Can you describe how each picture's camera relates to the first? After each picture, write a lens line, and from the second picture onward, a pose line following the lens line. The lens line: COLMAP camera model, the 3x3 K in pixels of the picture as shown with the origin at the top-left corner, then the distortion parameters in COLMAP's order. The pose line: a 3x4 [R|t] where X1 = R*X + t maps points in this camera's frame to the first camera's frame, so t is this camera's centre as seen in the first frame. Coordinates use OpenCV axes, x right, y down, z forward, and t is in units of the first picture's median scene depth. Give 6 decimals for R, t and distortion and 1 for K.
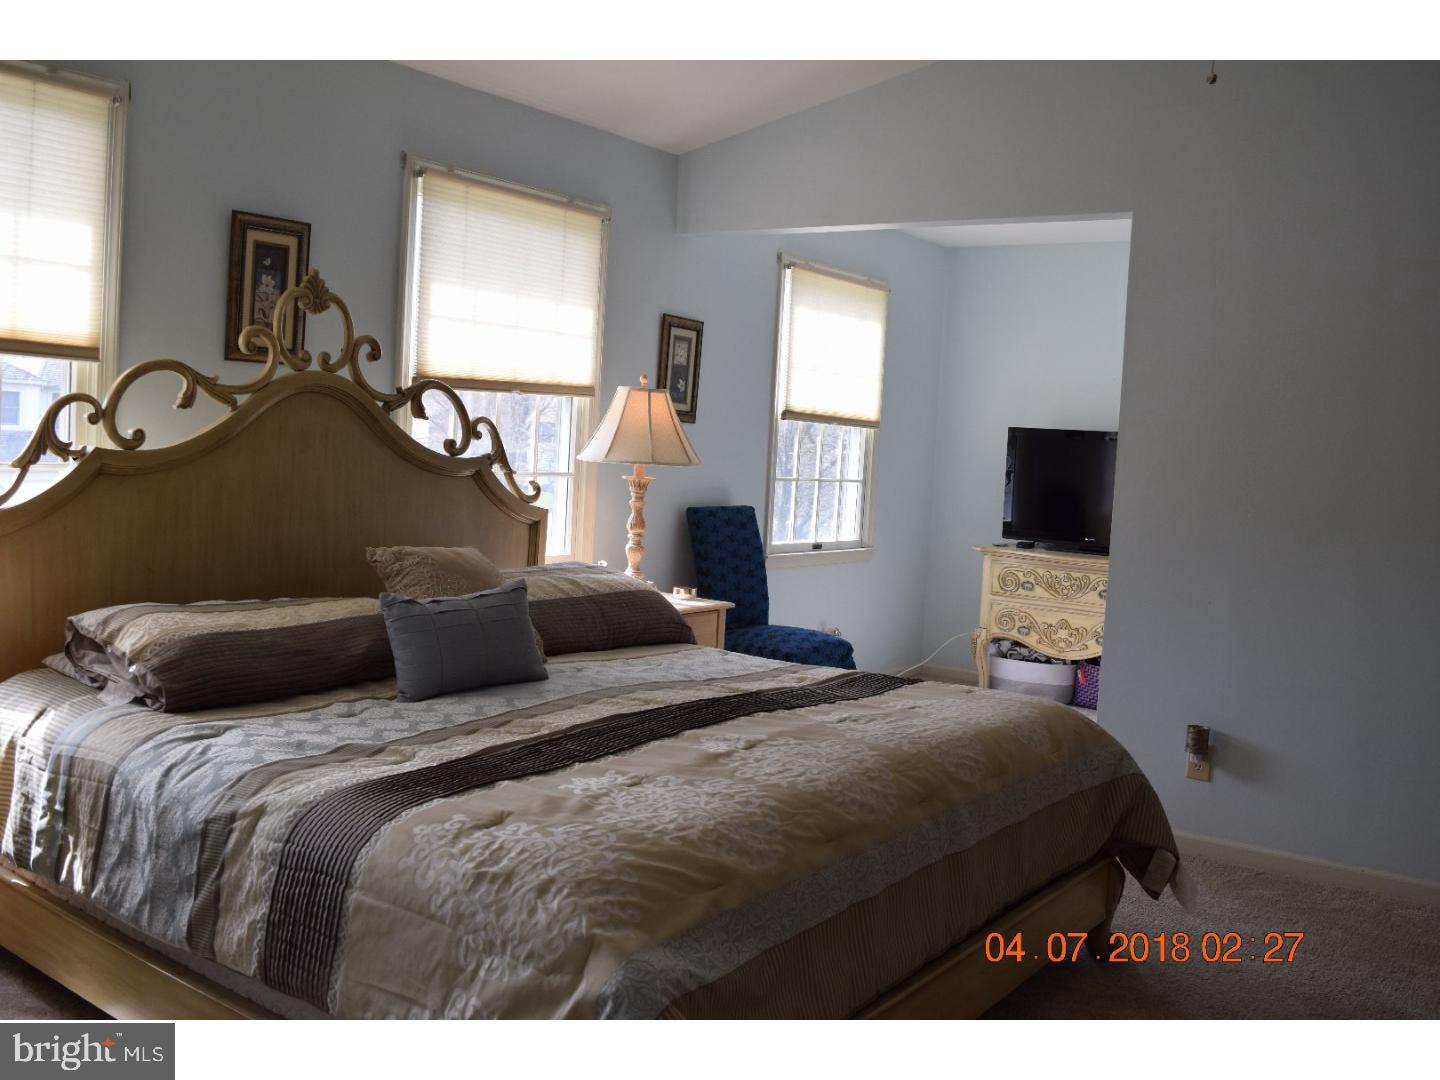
lens RADIAL K [[1388.1, 0, 719.3], [0, 1388.1, 537.1], [0, 0, 1]] dist [-0.067890, 0.000000]
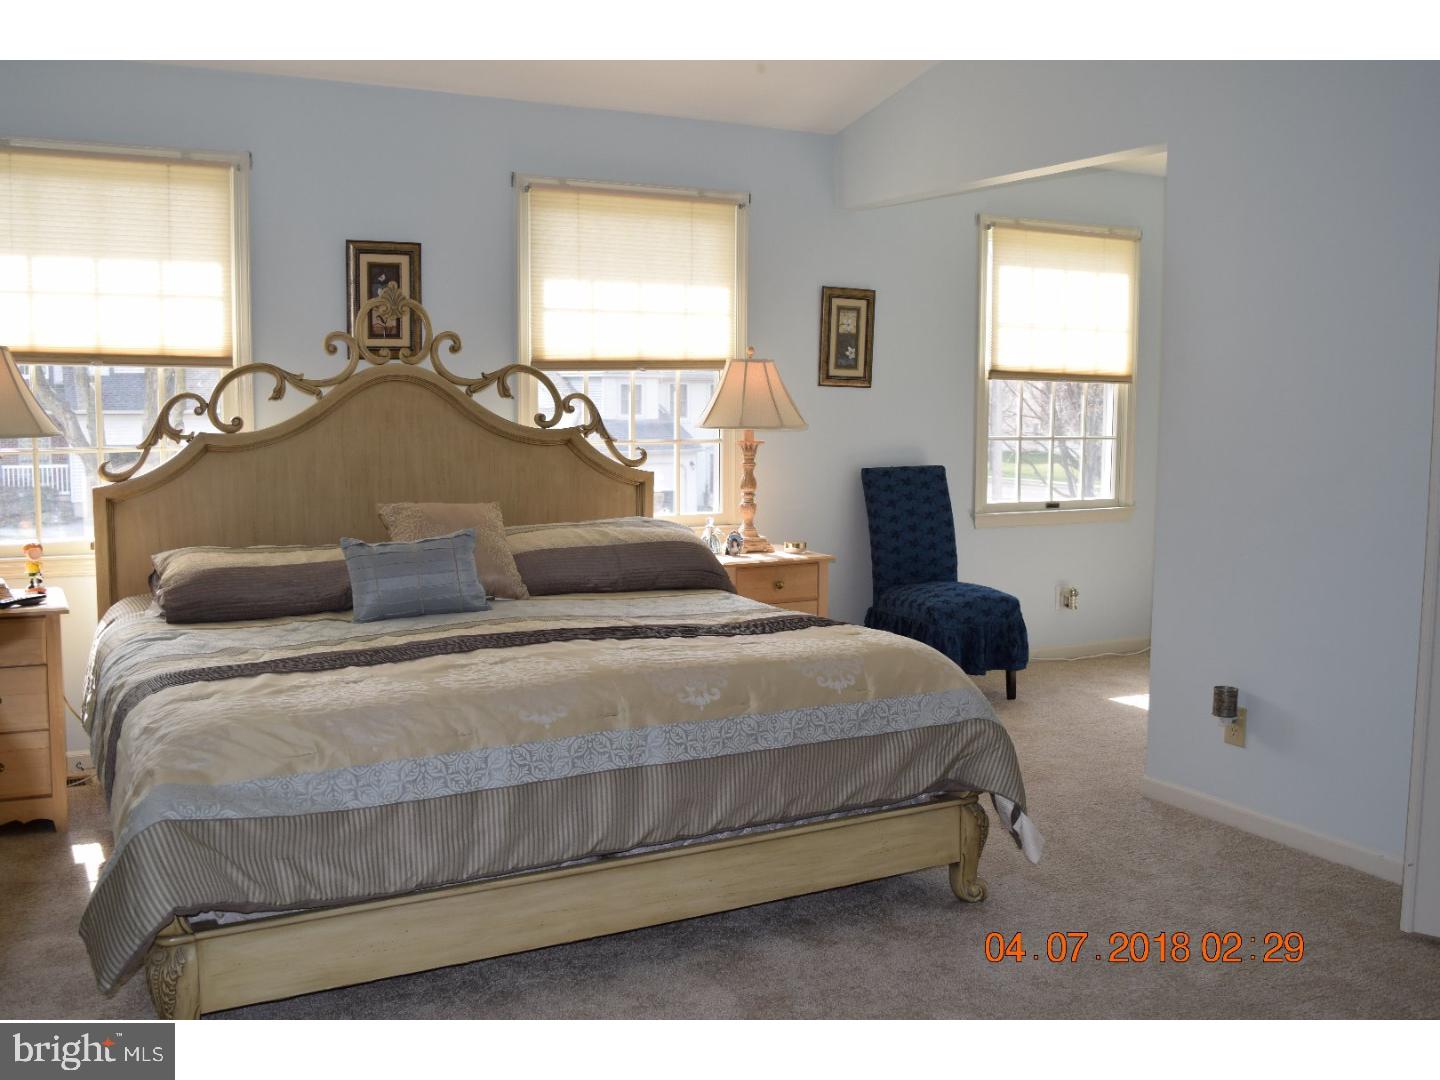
lens RADIAL K [[1388.1, 0, 714.6], [0, 1388.1, 542.5], [0, 0, 1]] dist [-0.067890, 0.000000]
pose [[0.891839, -0.001364, -0.452351, 0.457146], [0.011549, 0.999738, 0.019757, 0.016785], [0.452206, -0.022844, 0.891621, 0.012796]]
